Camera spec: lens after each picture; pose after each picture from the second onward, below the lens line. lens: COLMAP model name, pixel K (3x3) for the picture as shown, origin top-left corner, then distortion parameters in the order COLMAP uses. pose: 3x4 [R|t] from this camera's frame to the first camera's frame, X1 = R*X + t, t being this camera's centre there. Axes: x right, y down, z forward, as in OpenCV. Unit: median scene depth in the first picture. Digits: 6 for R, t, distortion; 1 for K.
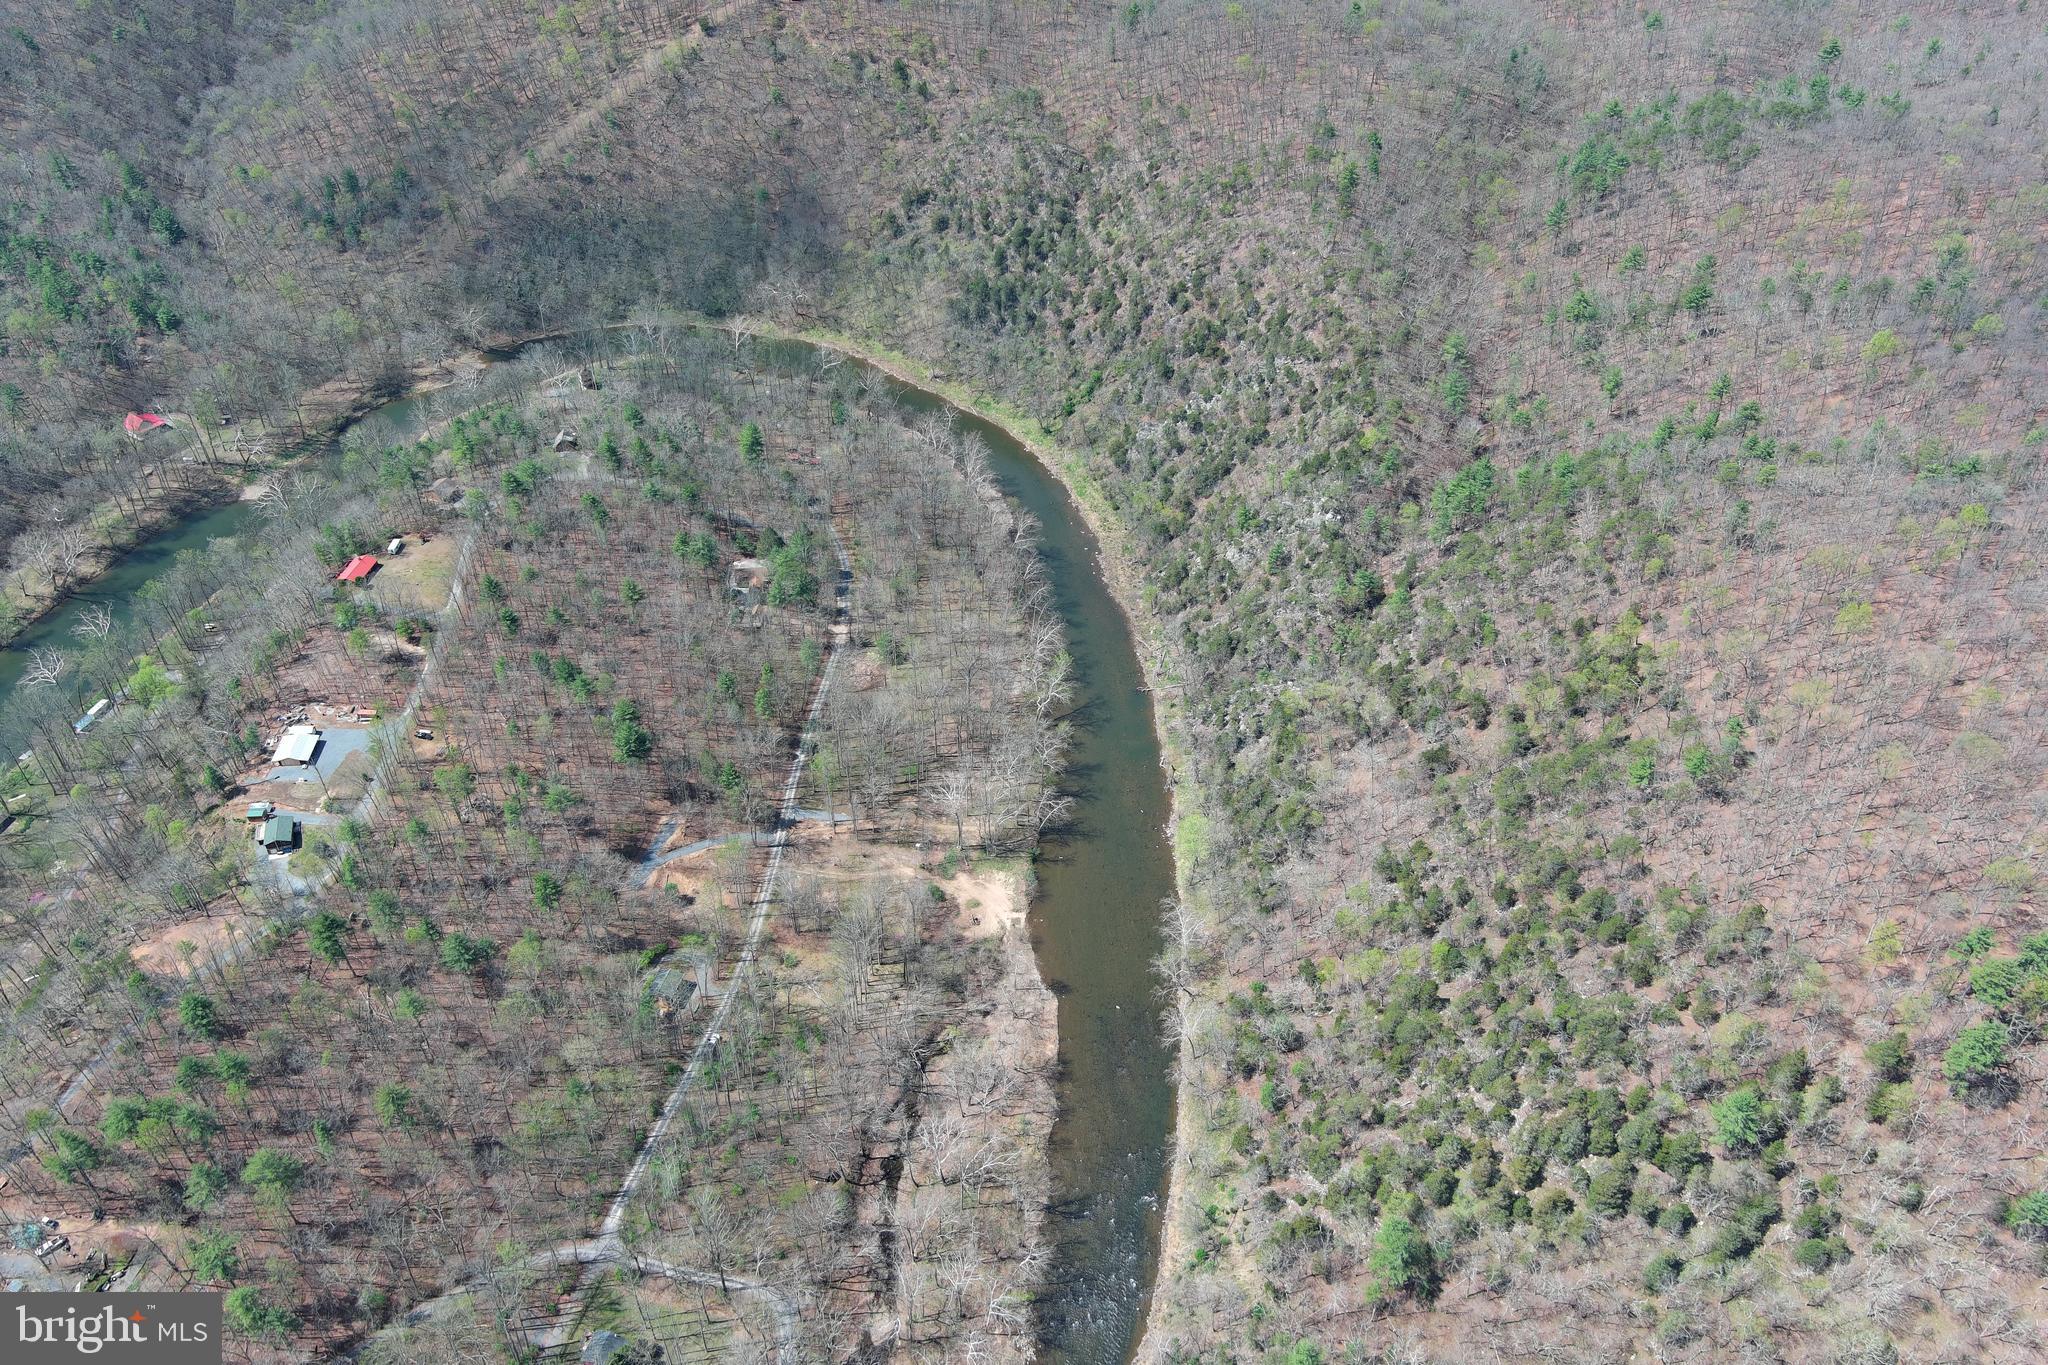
lens RADIAL K [[1580.0, 0, 1020.8], [0, 1580.0, 689.4], [0, 0, 1]] dist [0.042303, -0.060960]
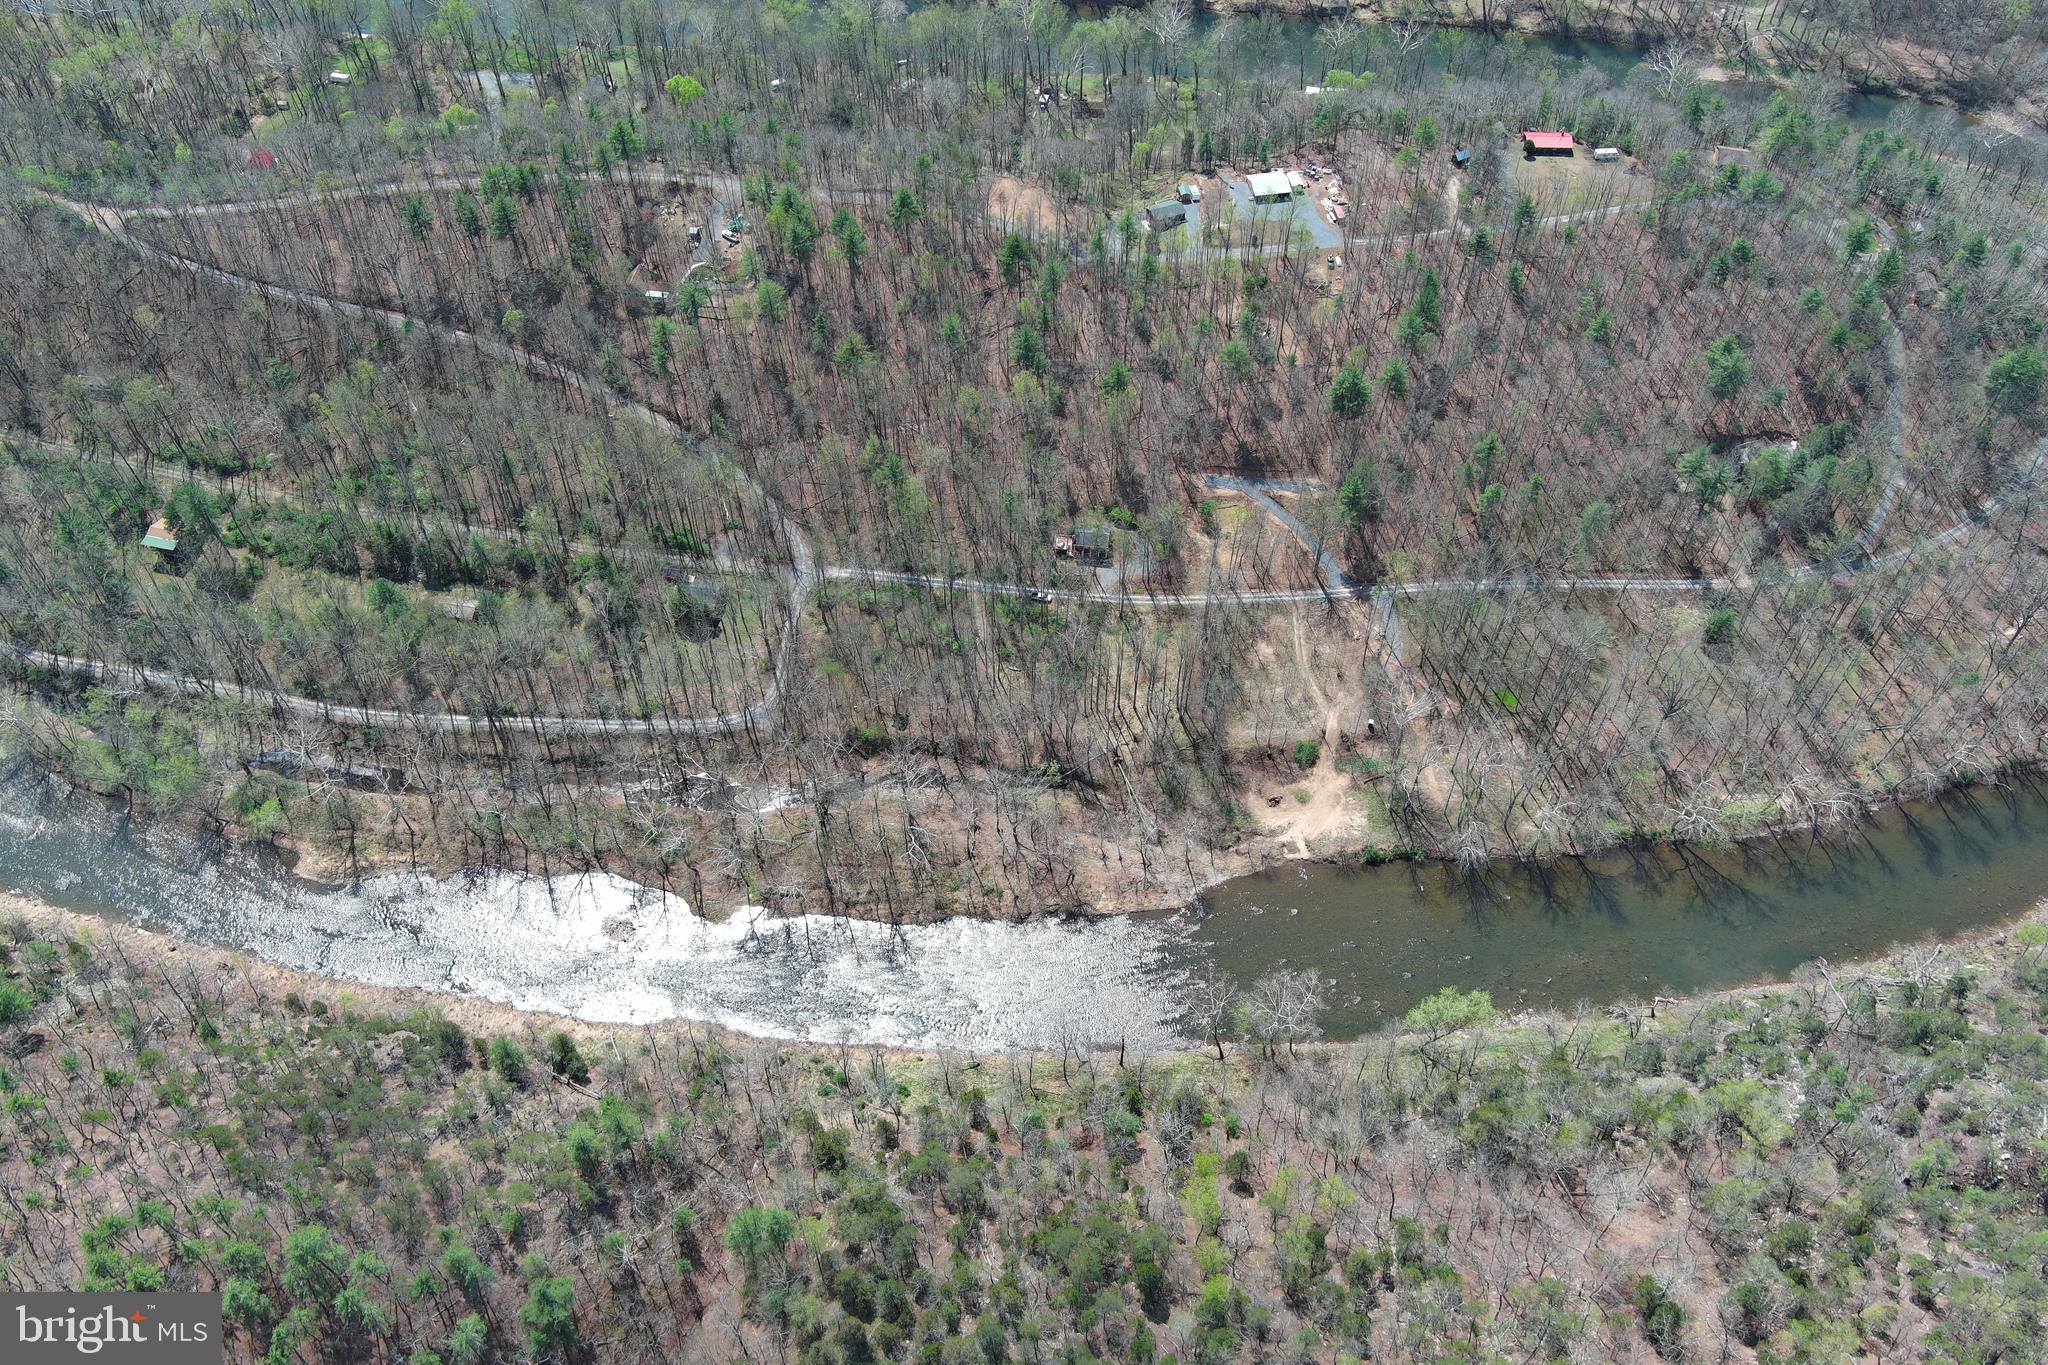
lens RADIAL K [[1580.0, 0, 1020.8], [0, 1580.0, 689.4], [0, 0, 1]] dist [0.042303, -0.060960]
pose [[0.129726, 0.769038, -0.625900, 0.418792], [-0.634269, 0.549556, 0.543775, -0.243799], [0.762151, 0.326448, 0.559069, 0.433273]]
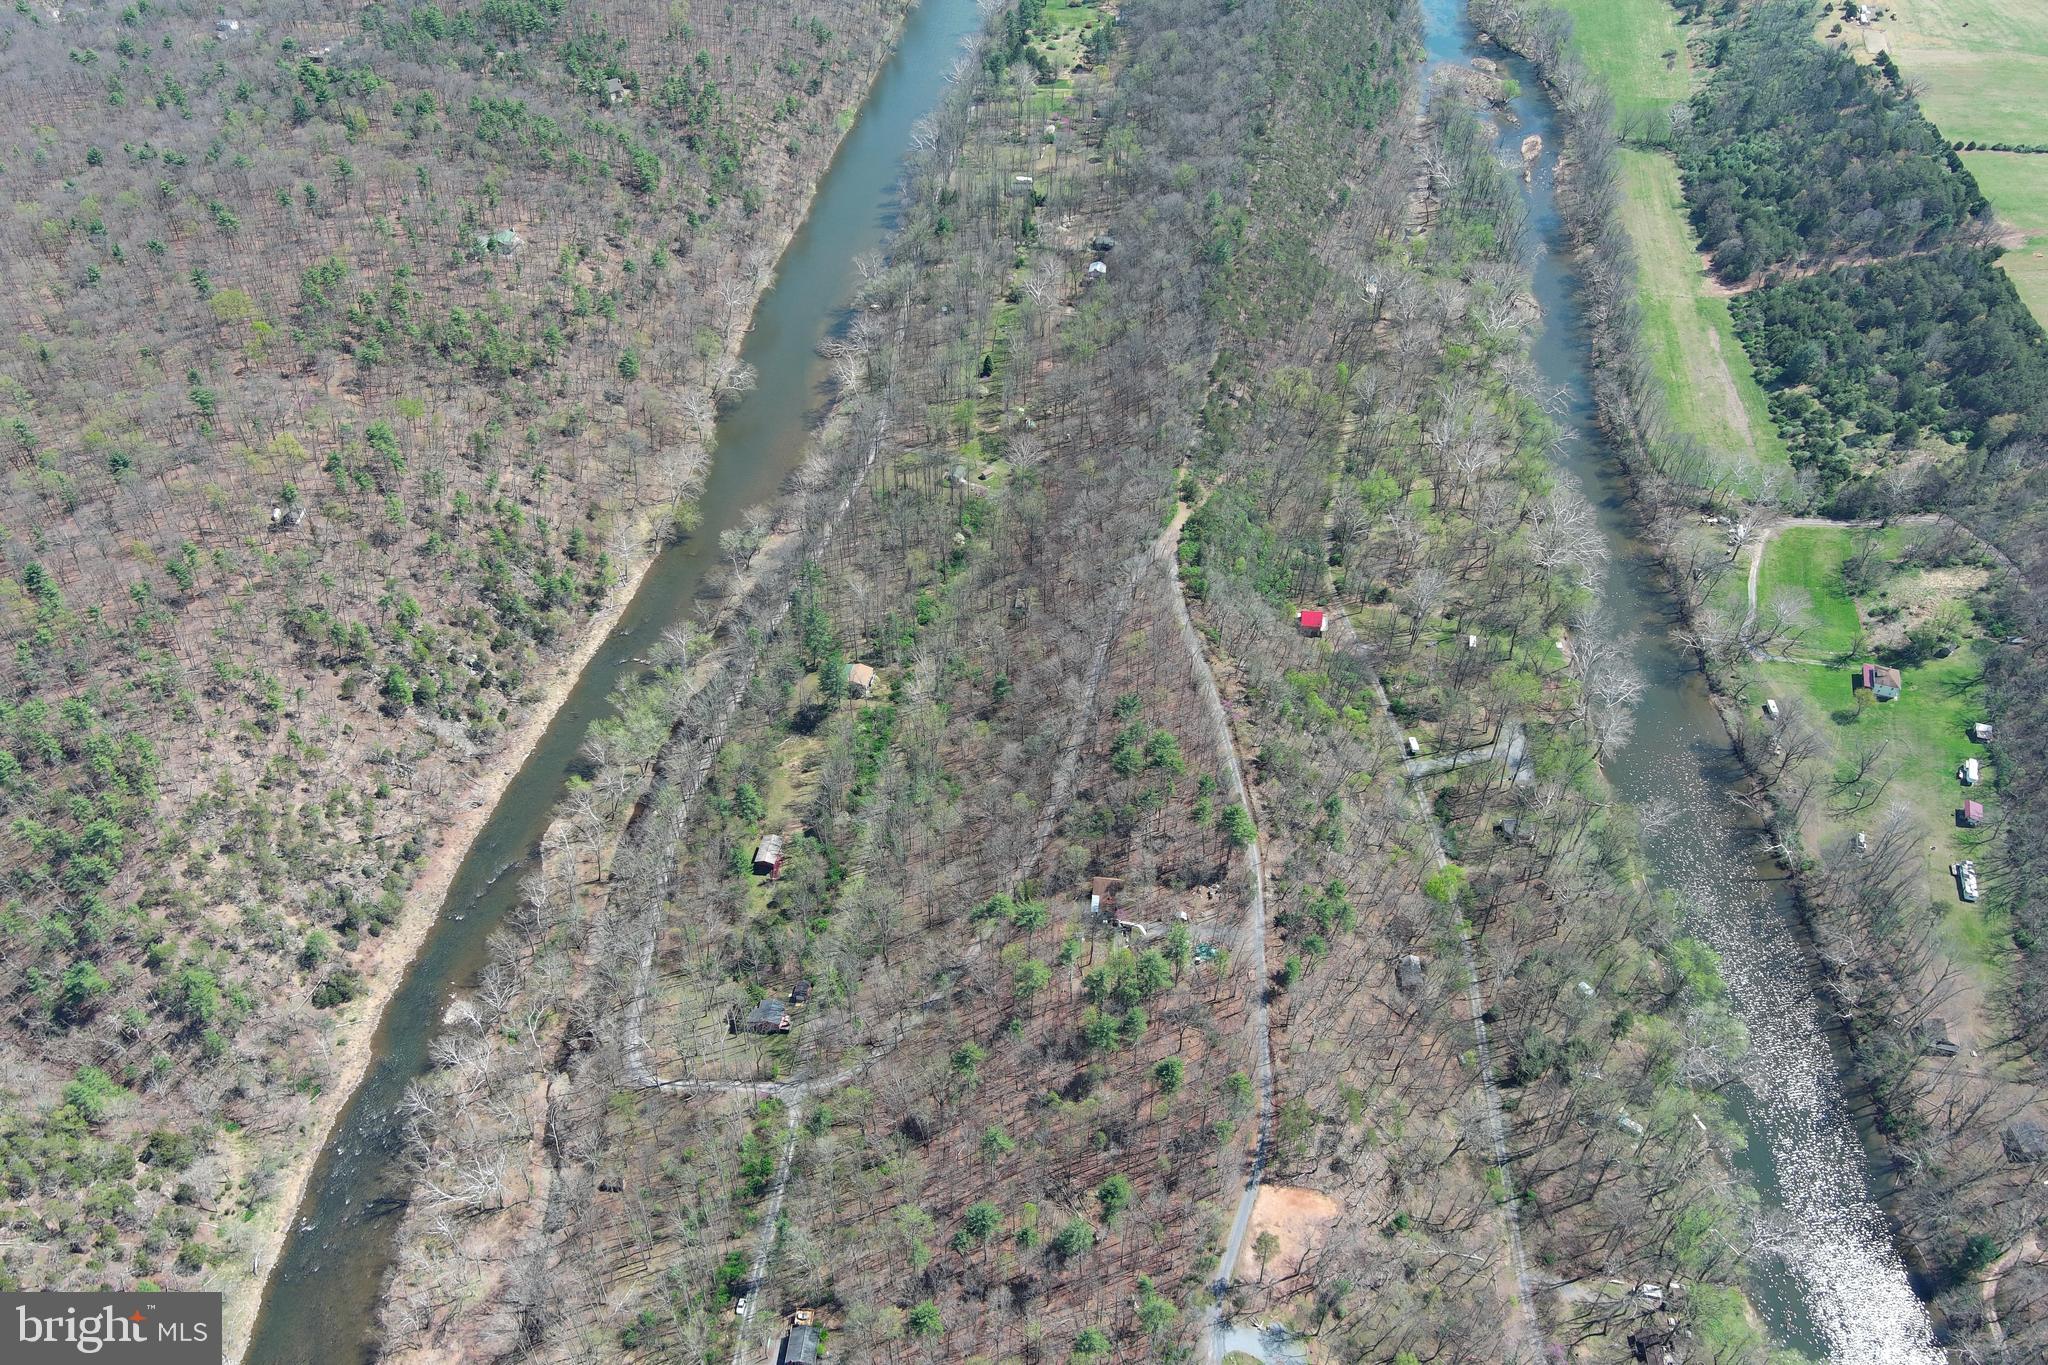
lens RADIAL K [[1595.8, 0, 1024.0], [0, 1595.8, 682.5], [0, 0, 1]] dist [0.009712, 0.001221]
pose [[-0.986183, 0.098683, -0.133063, -0.249296], [-0.120897, 0.120429, 0.985333, -0.730689], [0.113260, 0.987805, -0.106834, 0.696388]]
